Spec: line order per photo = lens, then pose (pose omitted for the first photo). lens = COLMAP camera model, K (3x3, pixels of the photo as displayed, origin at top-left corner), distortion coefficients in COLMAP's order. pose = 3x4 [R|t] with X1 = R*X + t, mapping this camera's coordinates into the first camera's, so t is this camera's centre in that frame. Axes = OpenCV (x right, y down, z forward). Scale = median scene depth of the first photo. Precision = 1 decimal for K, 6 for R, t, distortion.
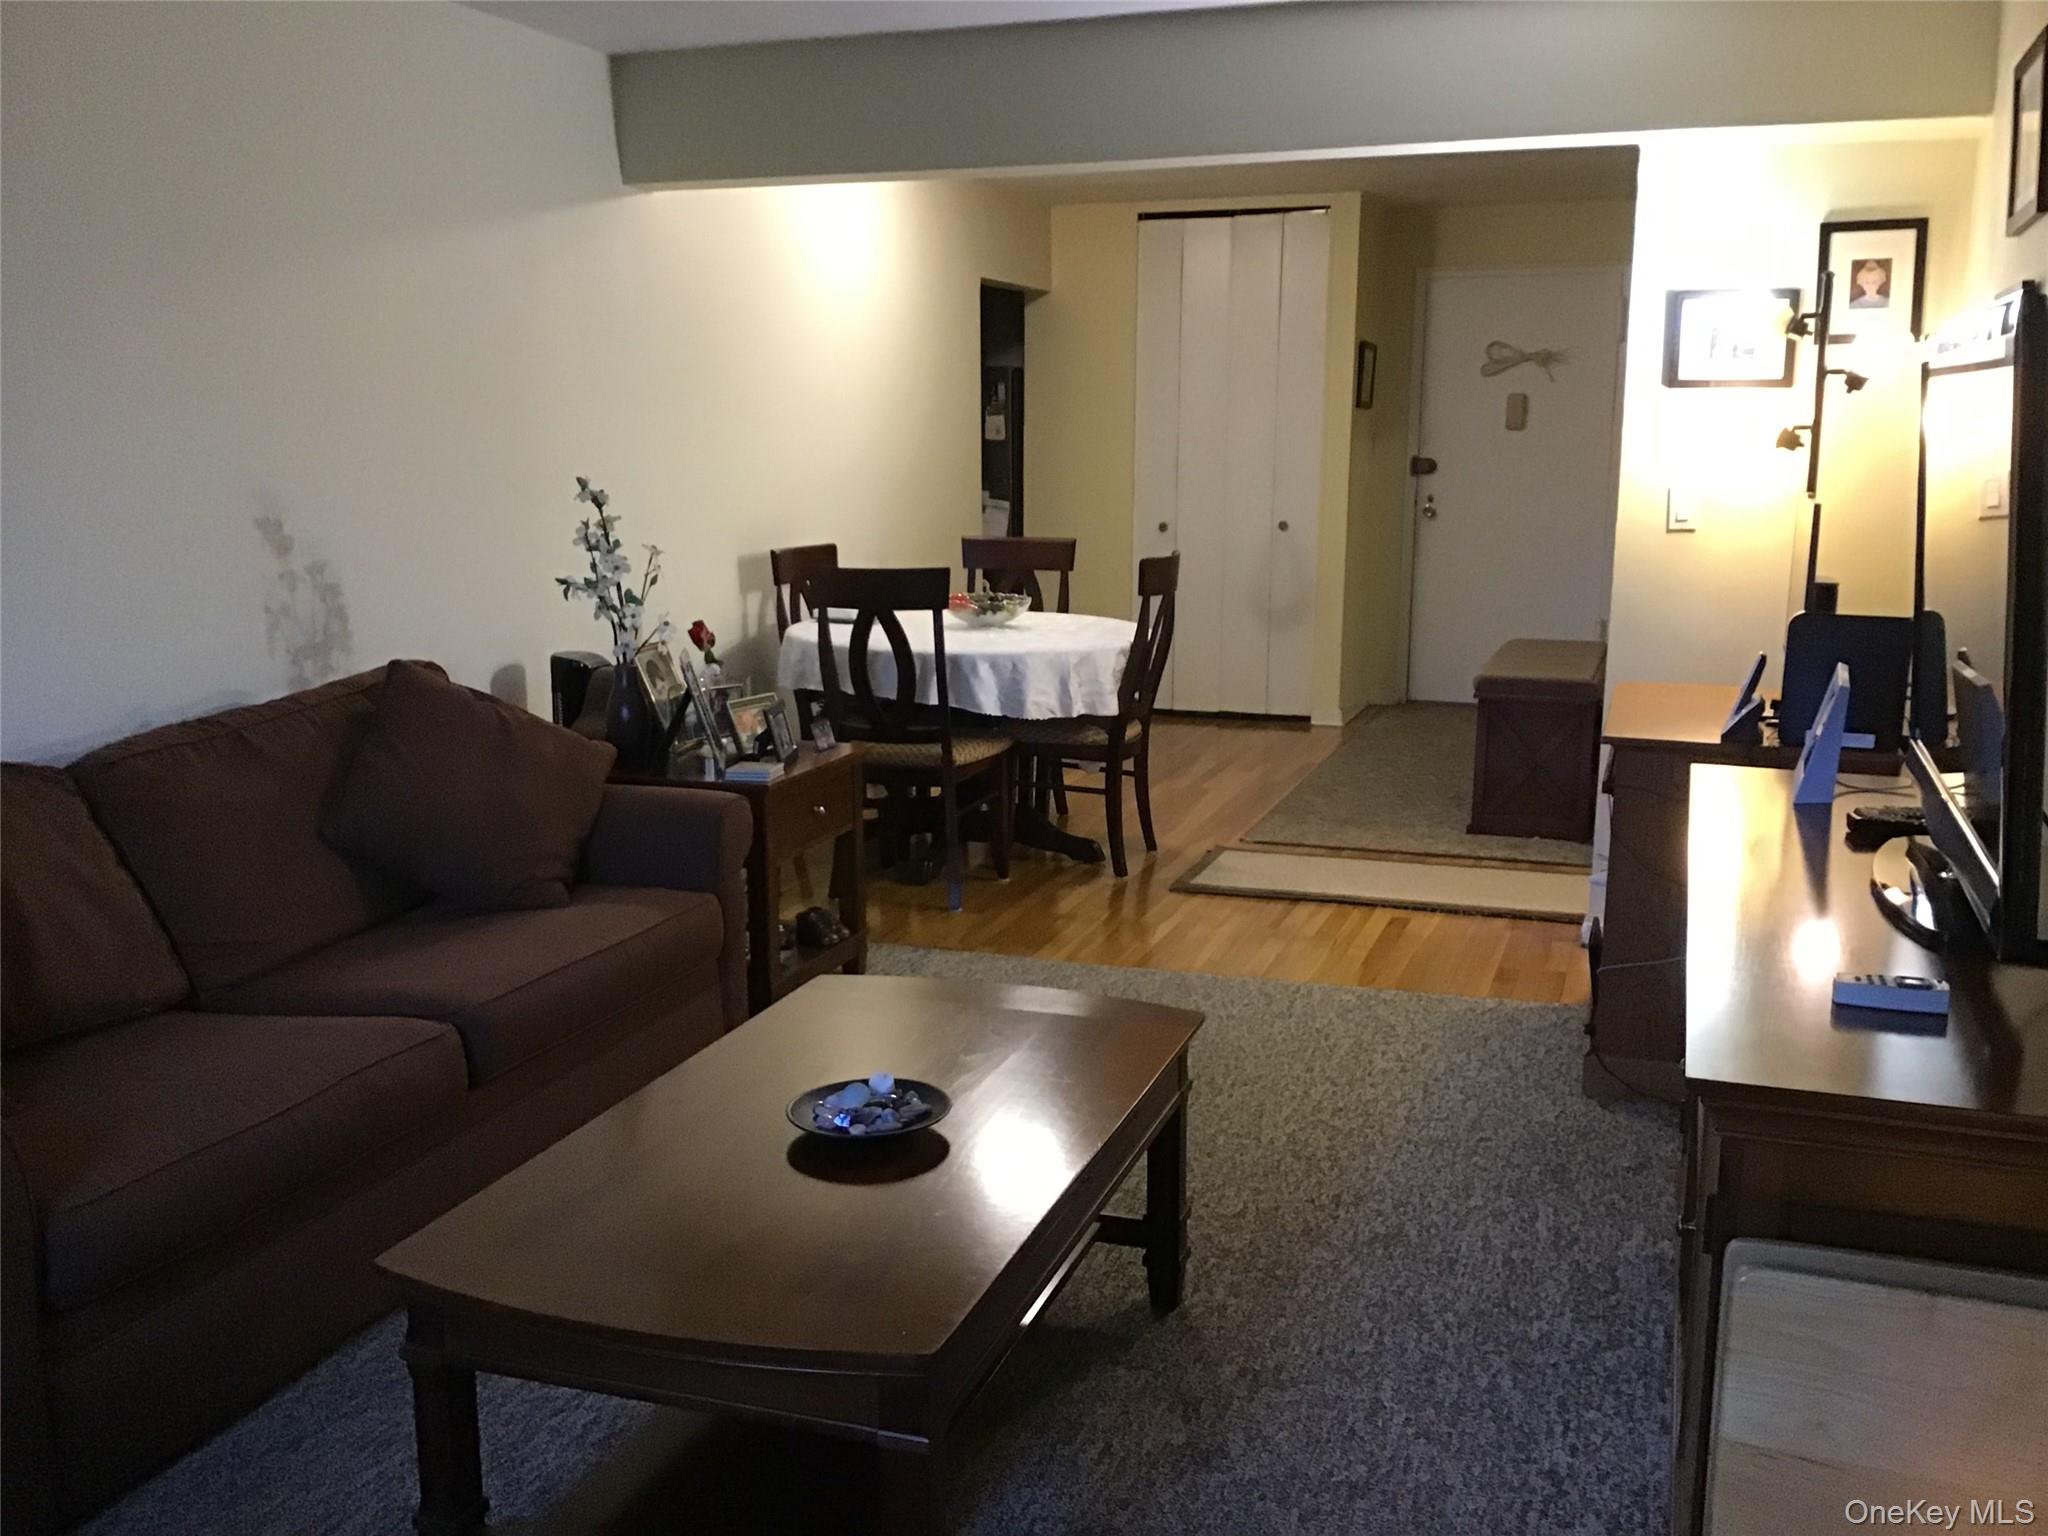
lens RADIAL K [[1837.4, 0, 1017.6], [0, 1837.4, 782.6], [0, 0, 1]] dist [0.137777, -0.260411]
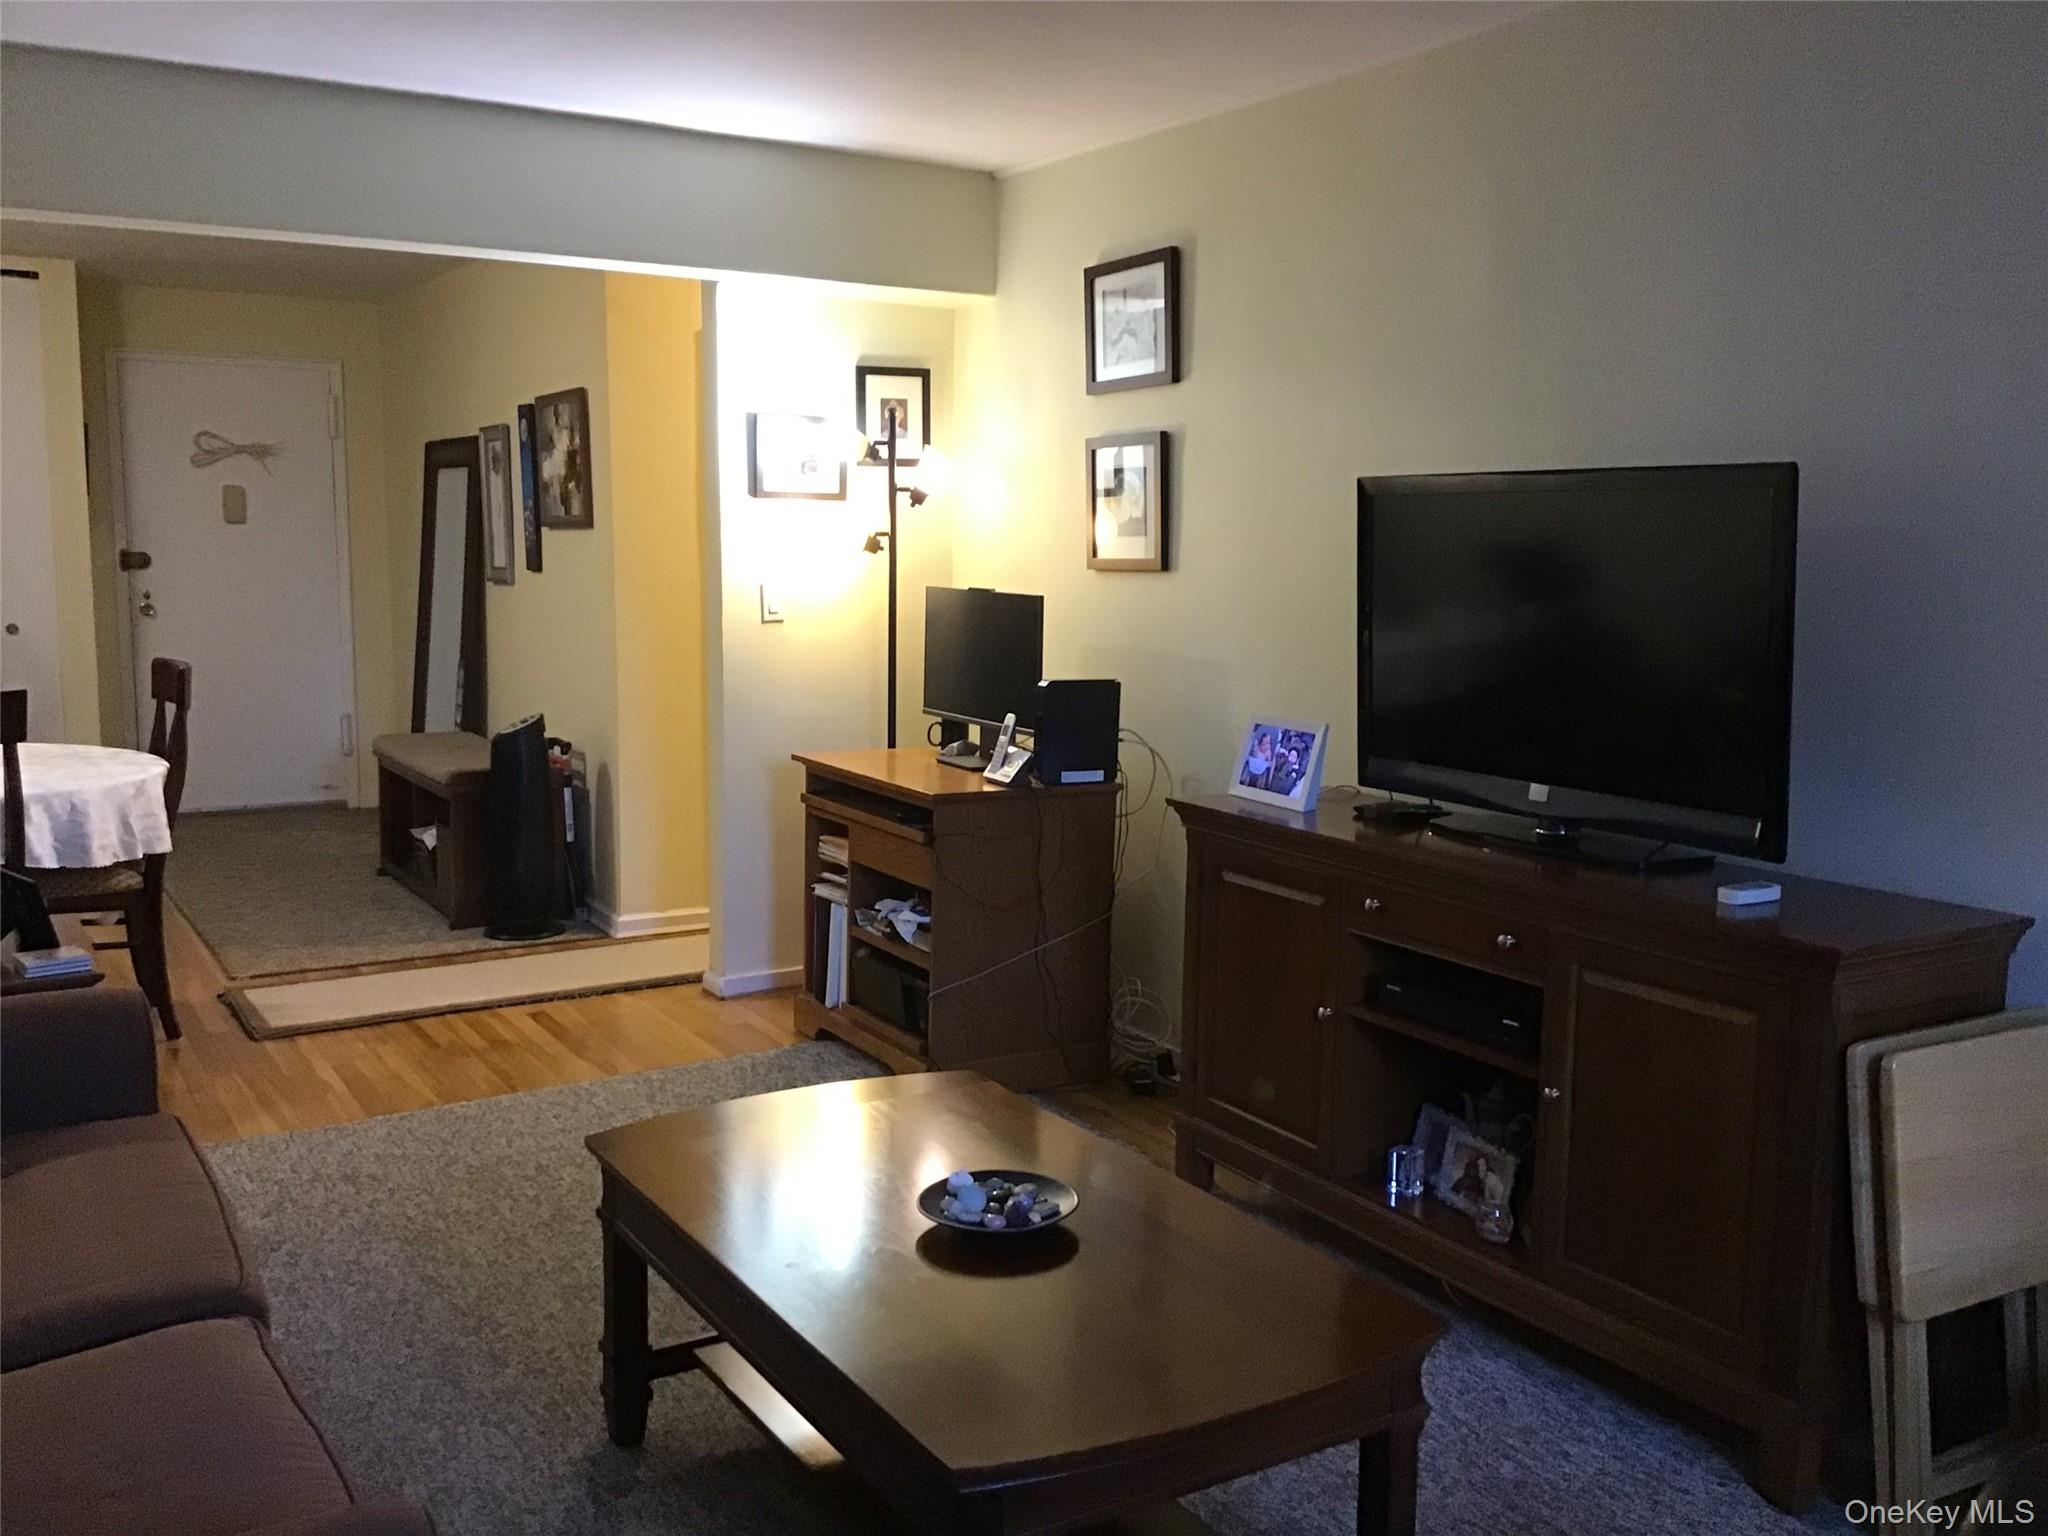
lens RADIAL K [[1837.4, 0, 1027.1], [0, 1837.4, 782.2], [0, 0, 1]] dist [0.137777, -0.260411]
pose [[0.633008, -0.097889, 0.767932, -0.425859], [0.134668, 0.990773, 0.015287, -0.033159], [-0.762342, 0.093739, 0.640349, 0.162853]]
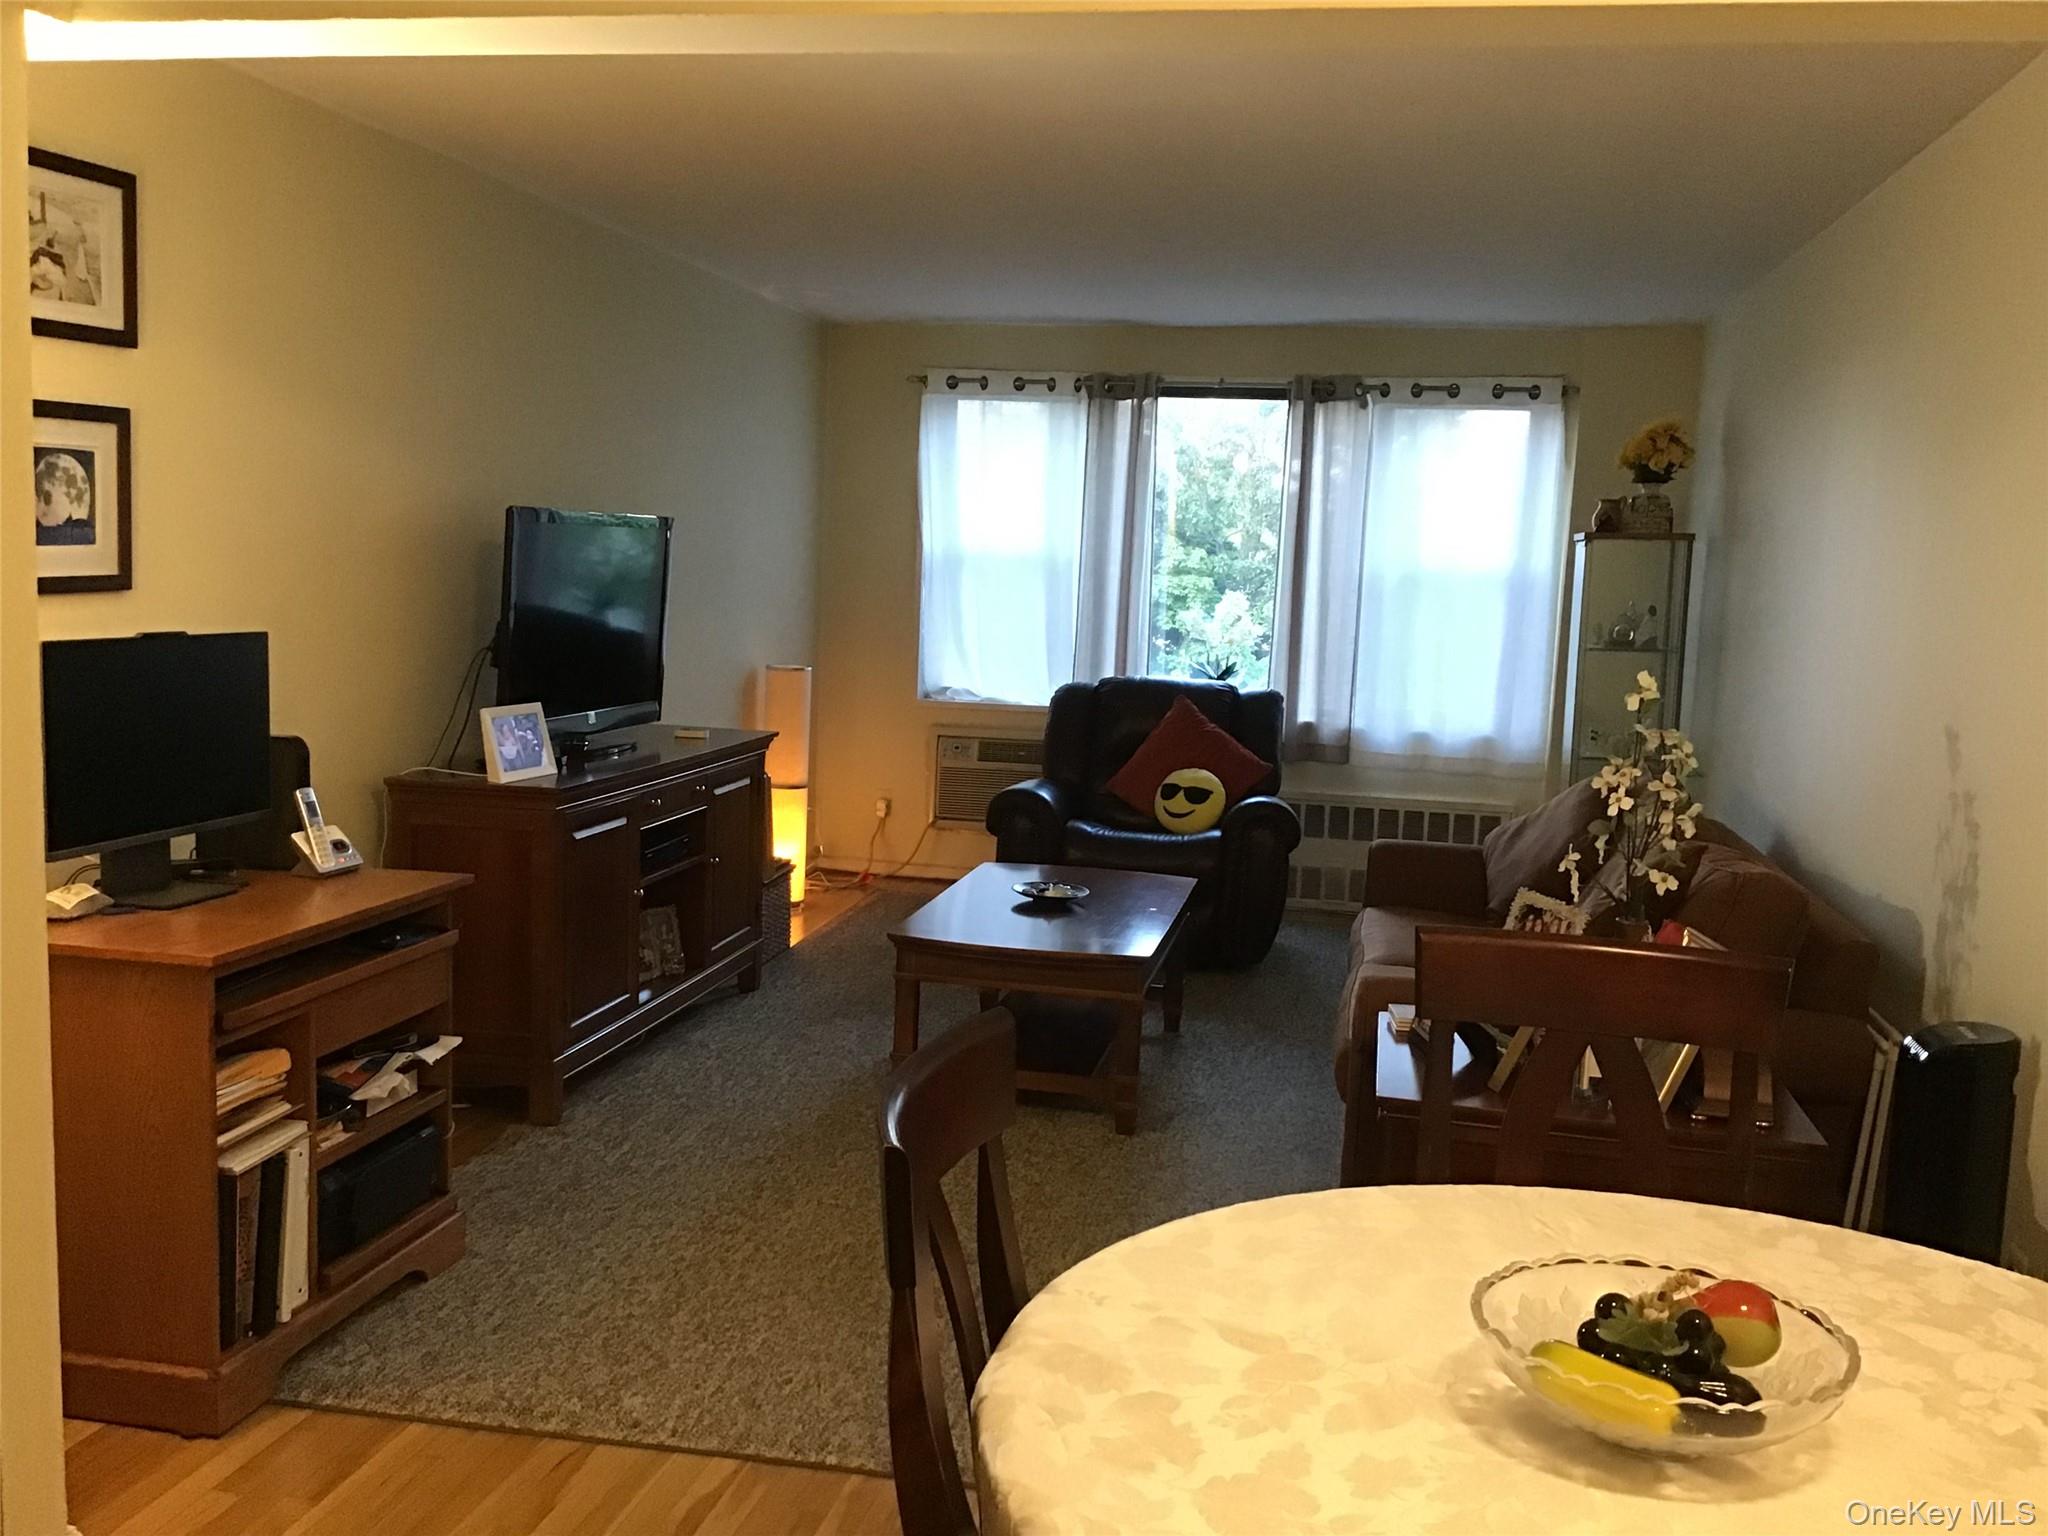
lens RADIAL K [[1837.4, 0, 1030.6], [0, 1837.4, 787.2], [0, 0, 1]] dist [0.137777, -0.260411]
pose [[-0.988563, -0.023112, -0.149025, 0.135625], [-0.068987, 0.948032, 0.310605, -0.307823], [0.134102, 0.317333, -0.938784, 1.525478]]
